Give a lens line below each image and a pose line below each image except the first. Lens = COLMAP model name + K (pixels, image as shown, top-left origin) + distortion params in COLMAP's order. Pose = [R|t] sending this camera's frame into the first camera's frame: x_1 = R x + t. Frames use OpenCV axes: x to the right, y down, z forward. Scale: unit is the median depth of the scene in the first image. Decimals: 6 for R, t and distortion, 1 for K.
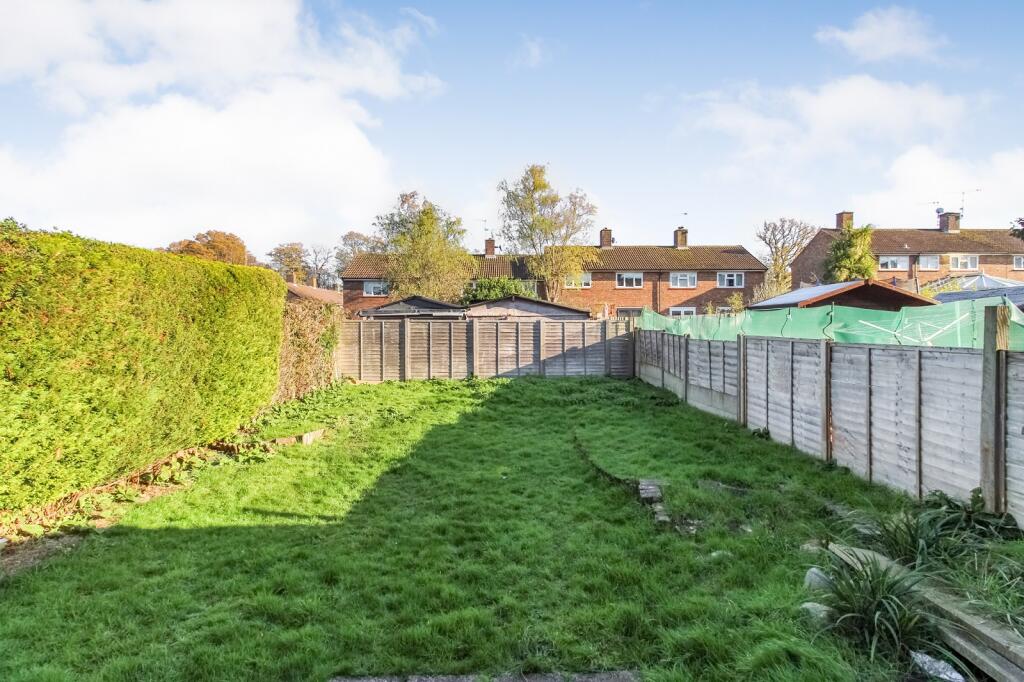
lens RADIAL K [[469.4, 0, 512.4], [0, 469.4, 324.3], [0, 0, 1]] dist [0.016195, -0.000403]
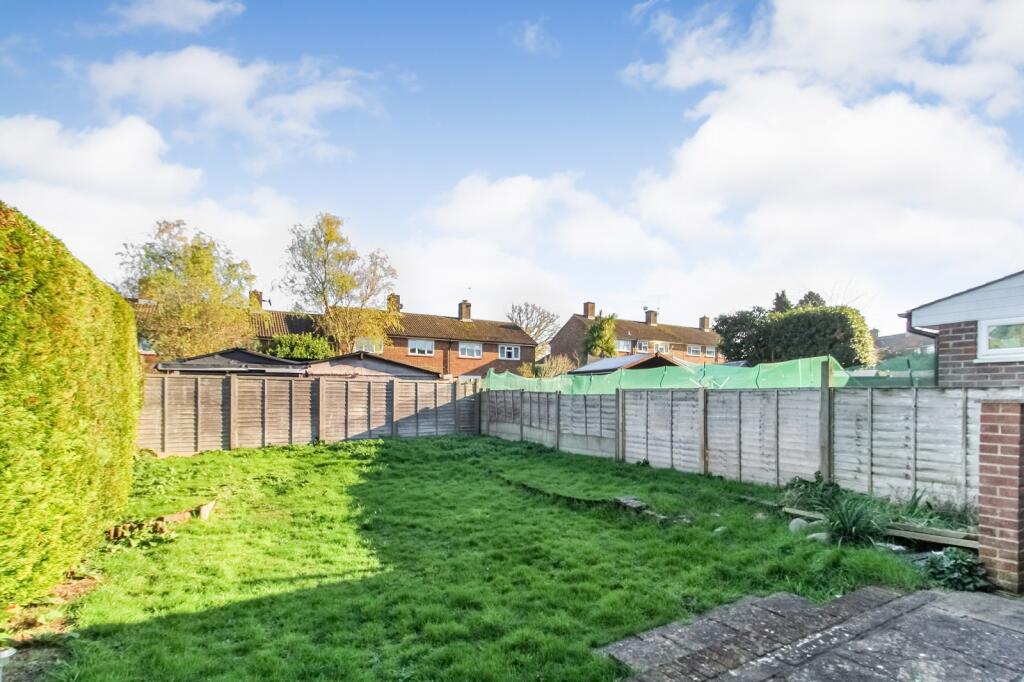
lens RADIAL K [[482.6, 0, 511.8], [0, 482.6, 395.1], [0, 0, 1]] dist [0.036400, -0.000091]
pose [[0.870560, 0.005274, 0.492034, -0.221567], [-0.004019, 0.999985, -0.003608, 0.025546], [-0.492046, 0.001163, 0.870569, 0.012436]]
